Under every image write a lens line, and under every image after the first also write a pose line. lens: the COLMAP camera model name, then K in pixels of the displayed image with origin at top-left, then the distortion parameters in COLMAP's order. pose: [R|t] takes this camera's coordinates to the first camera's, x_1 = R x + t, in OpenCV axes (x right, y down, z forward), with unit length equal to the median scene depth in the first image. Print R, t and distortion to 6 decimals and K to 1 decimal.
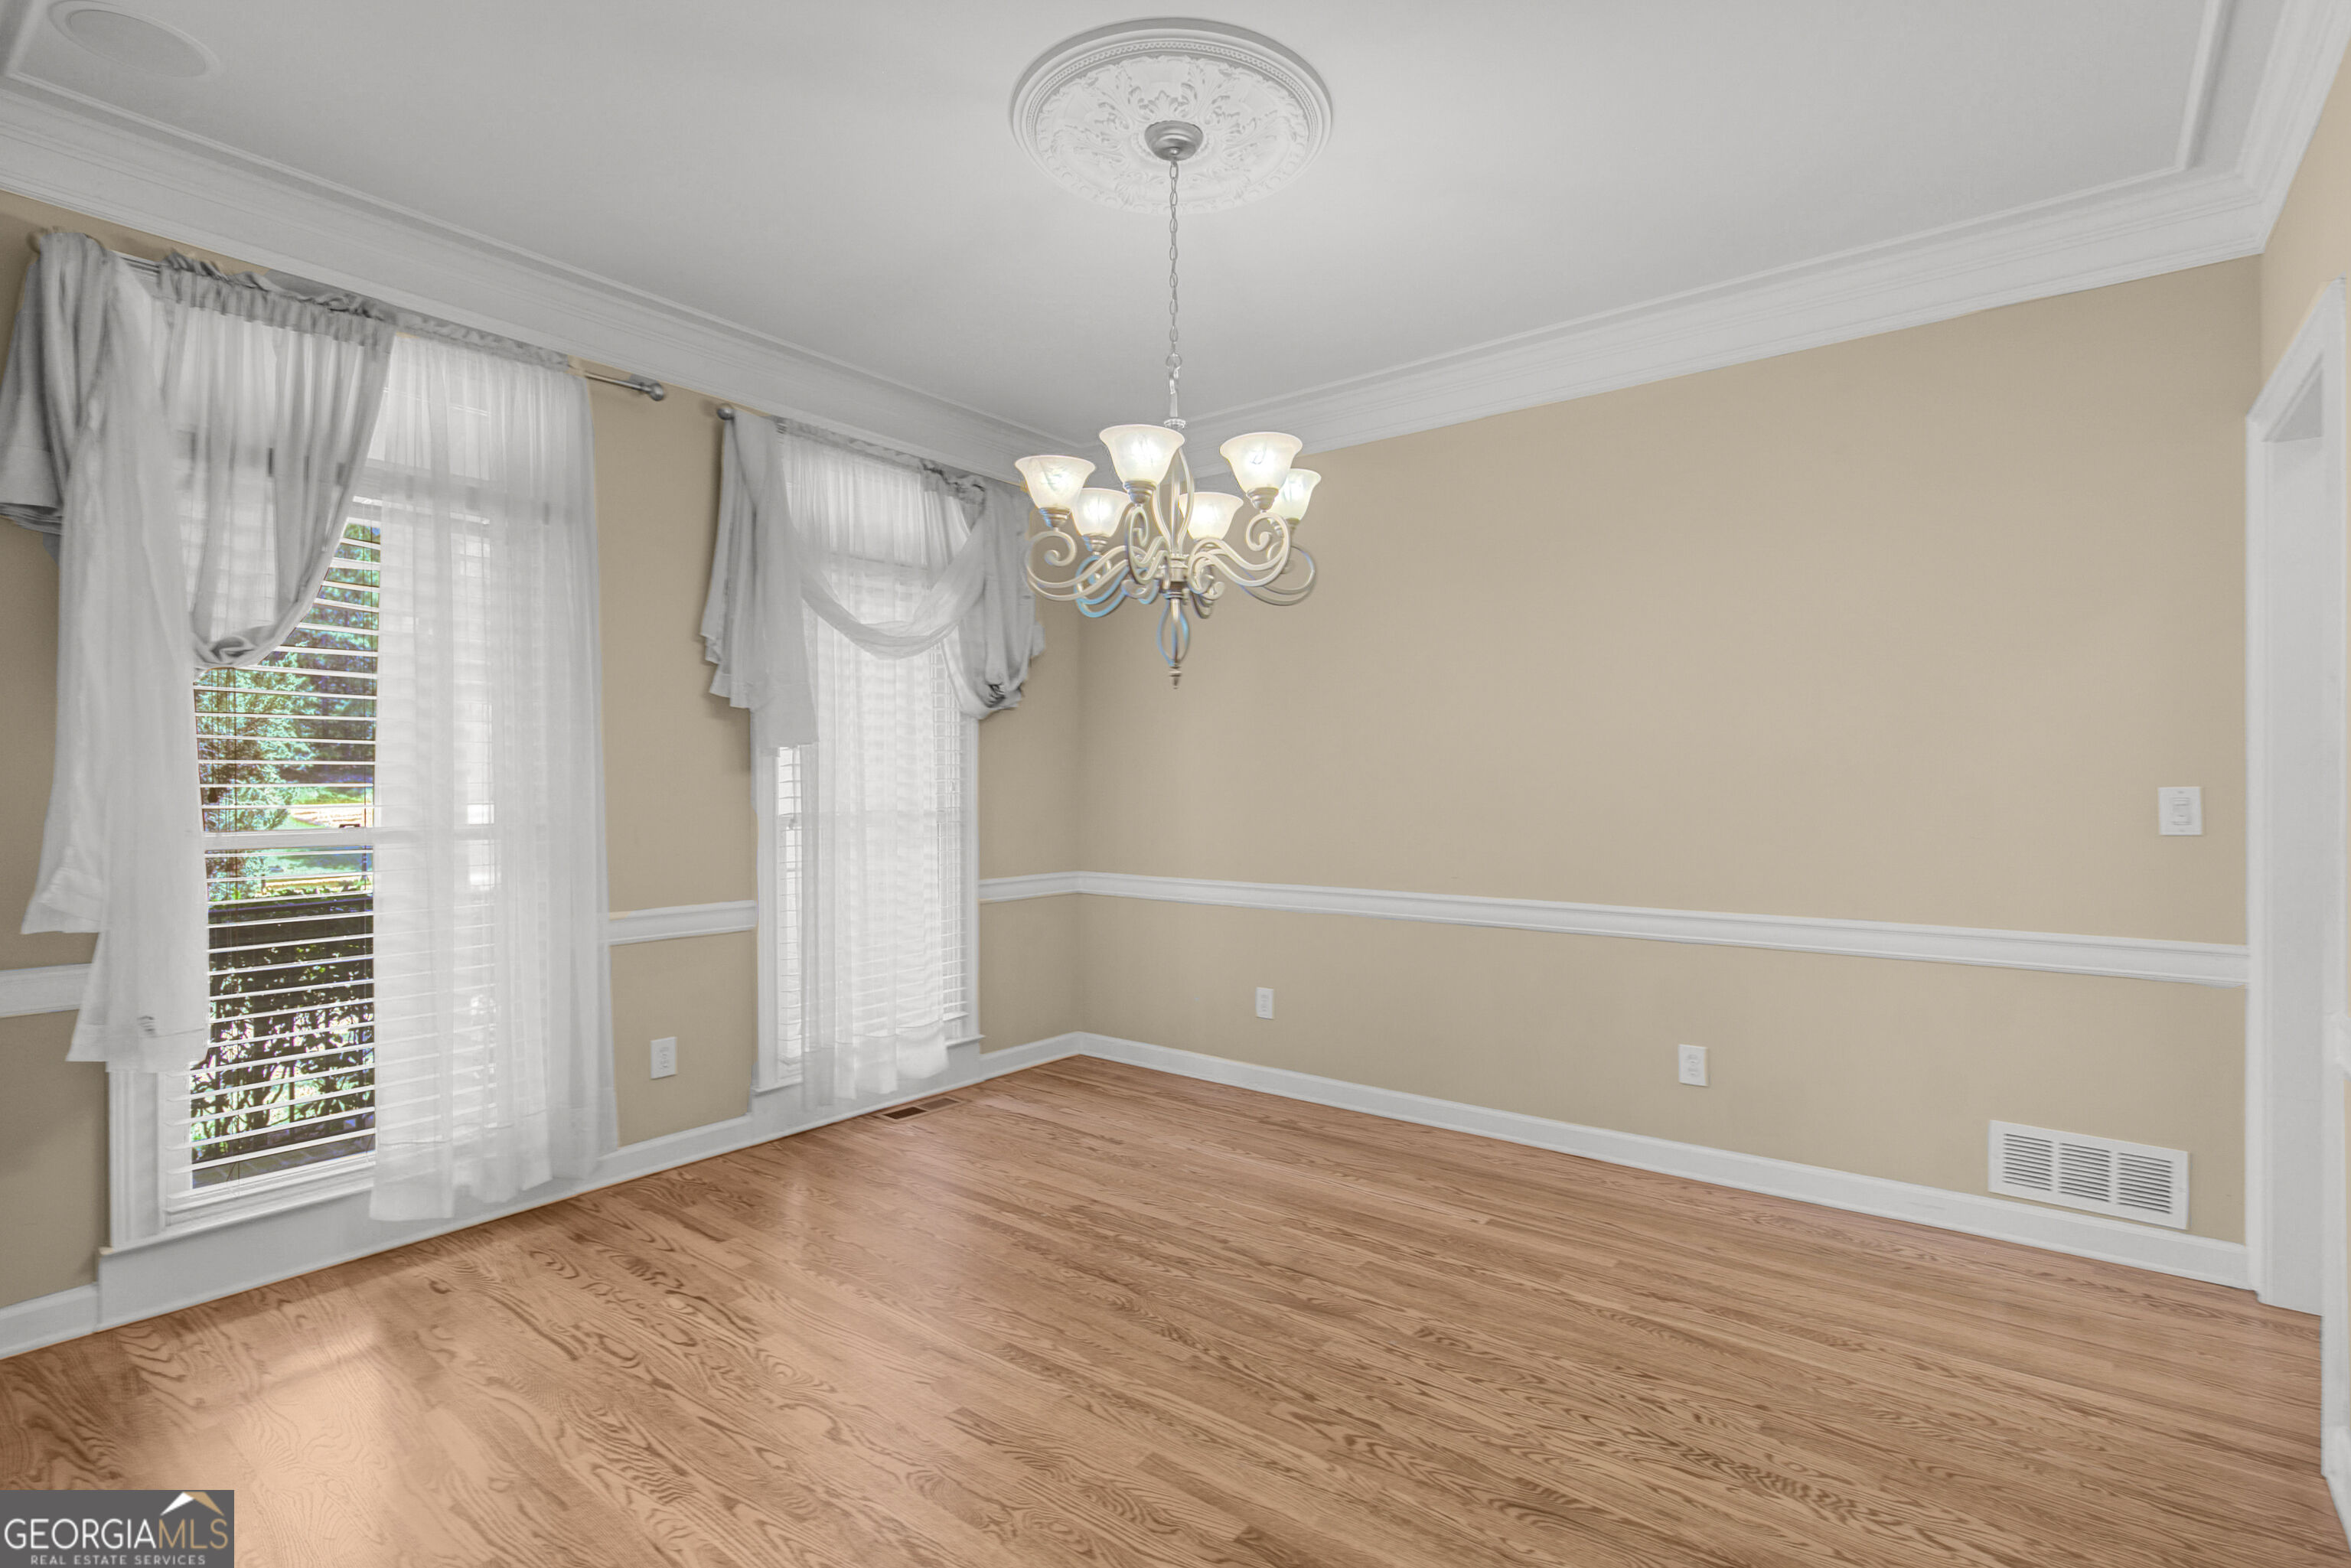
lens RADIAL K [[1099.8, 0, 1195.8], [0, 1099.8, 781.1], [0, 0, 1]] dist [0.002374, 0.000083]
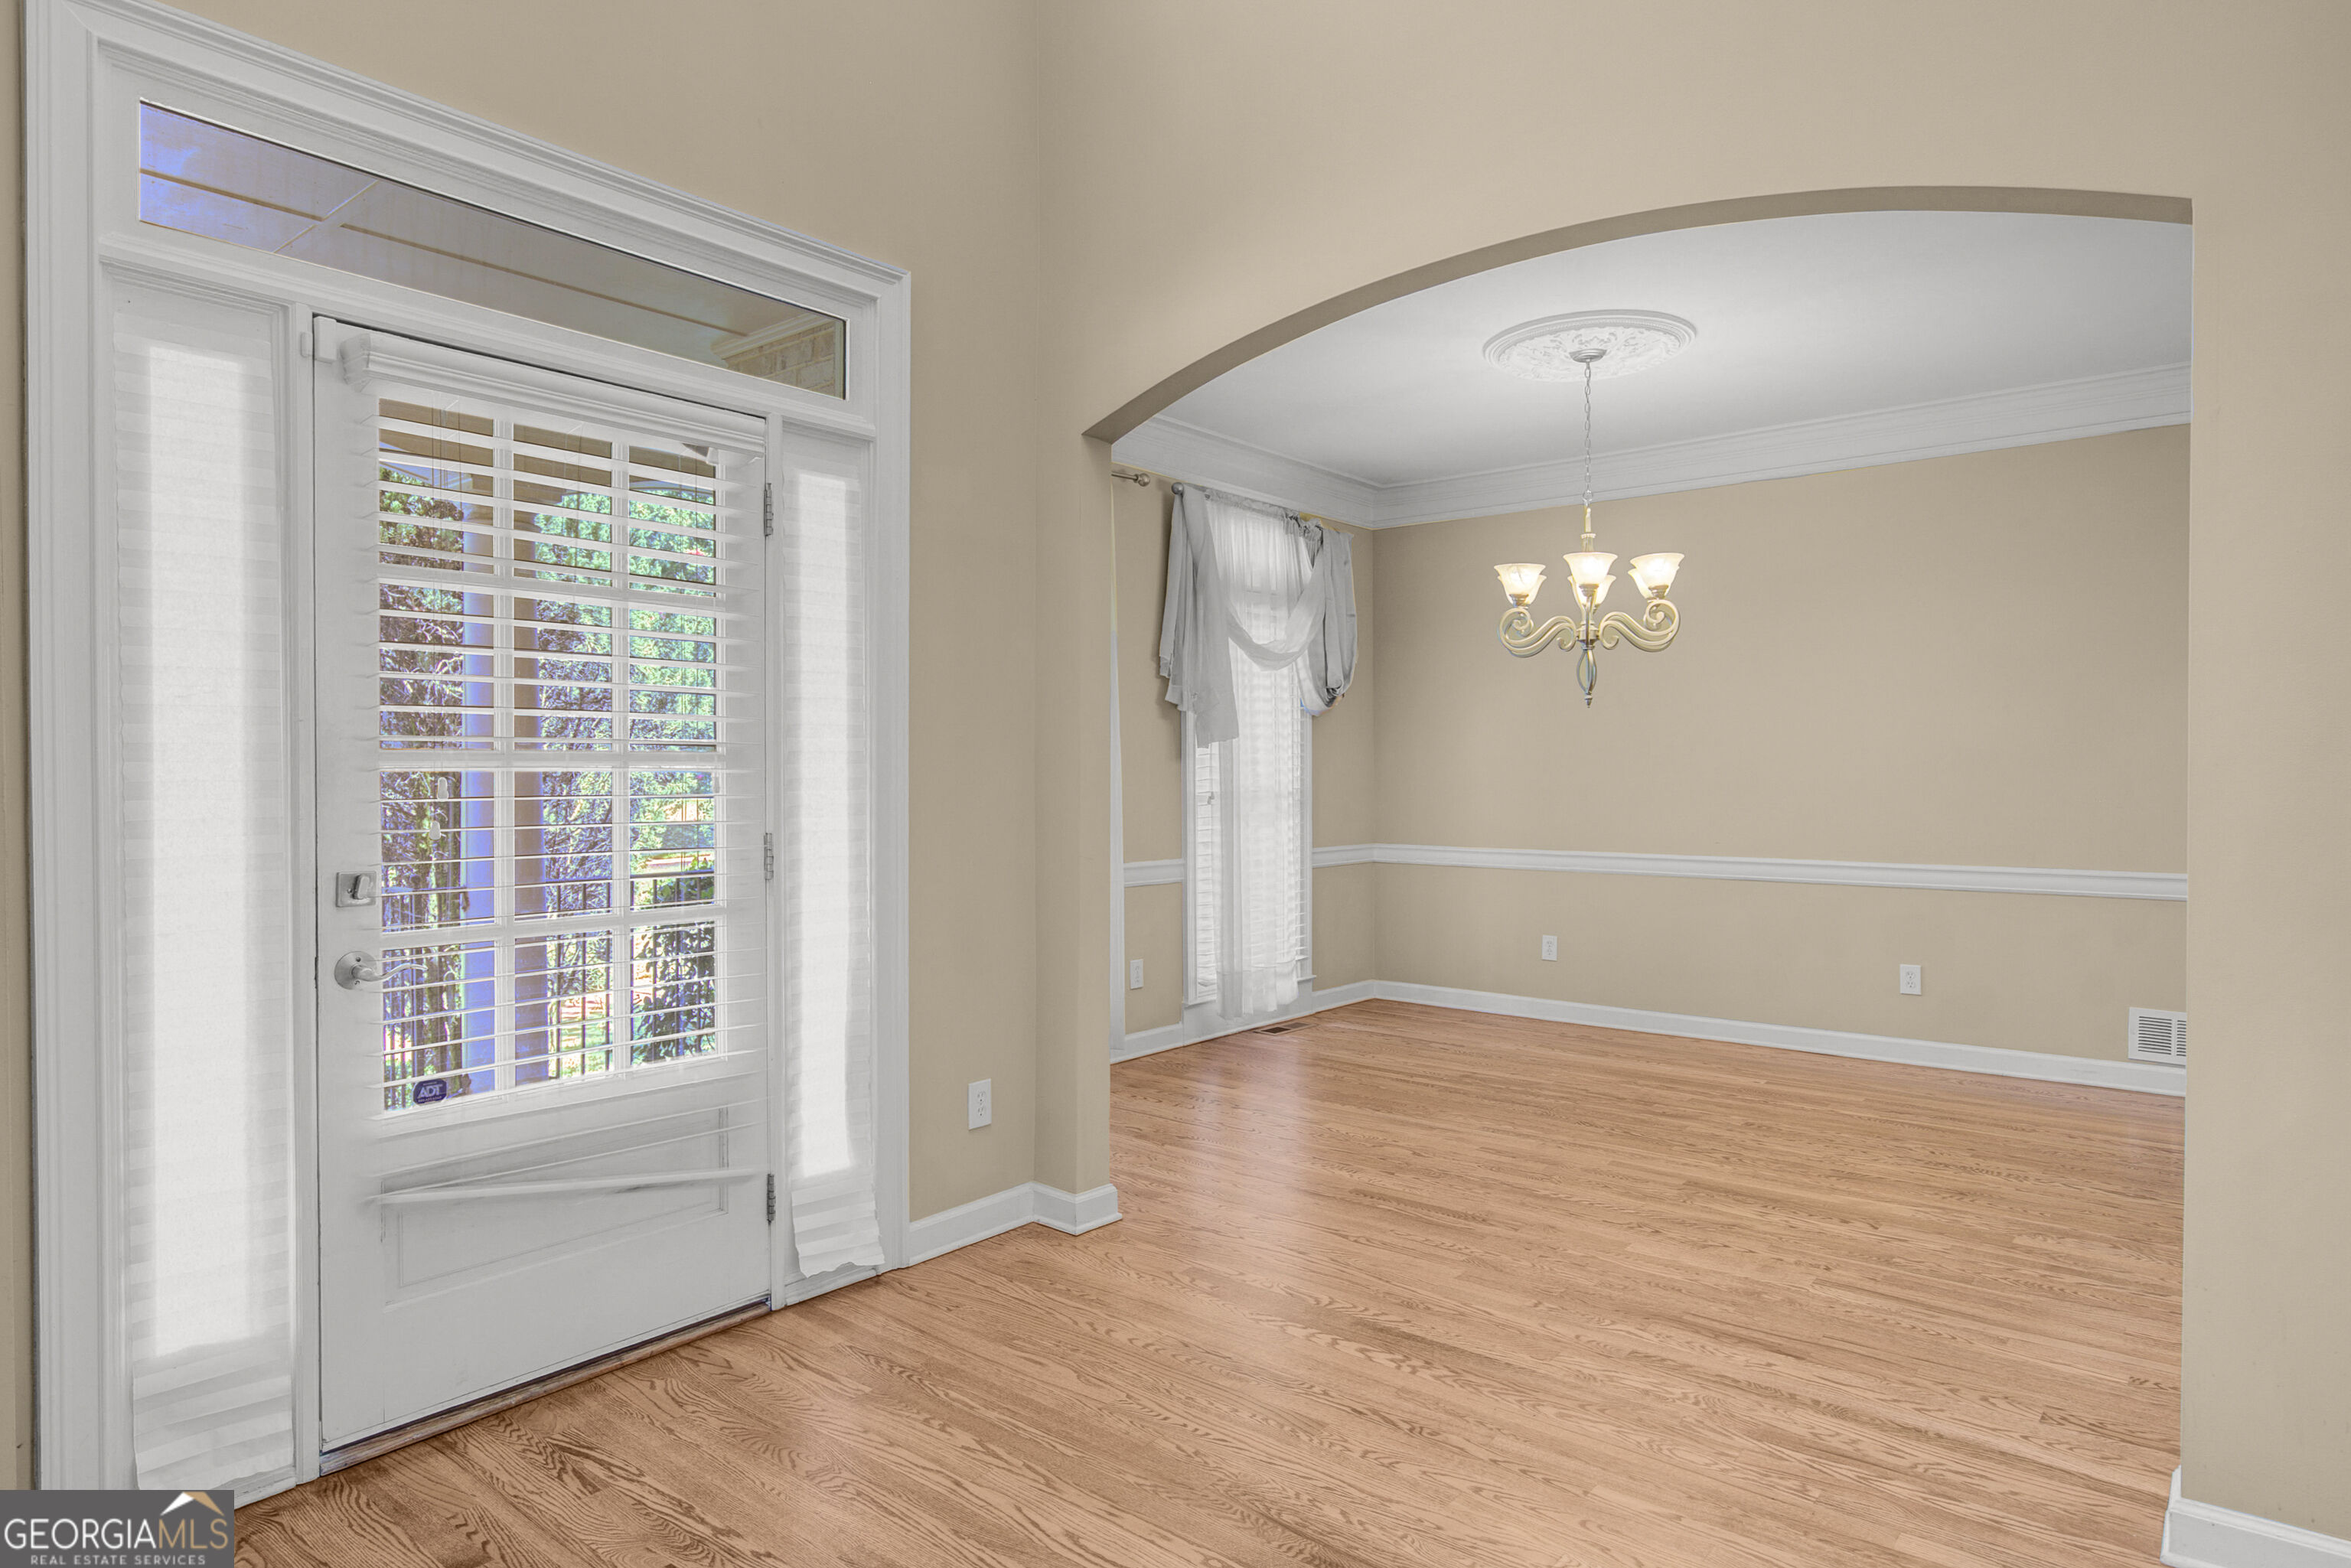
lens RADIAL K [[1346.5, 0, 1242.9], [0, 1346.5, 773.8], [0, 0, 1]] dist [0.024736, 0.001469]
pose [[0.999995, 0.000356, 0.003289, -0.350565], [-0.000373, 0.999987, 0.005046, 0.000146], [-0.003287, -0.005047, 0.999982, -0.617191]]
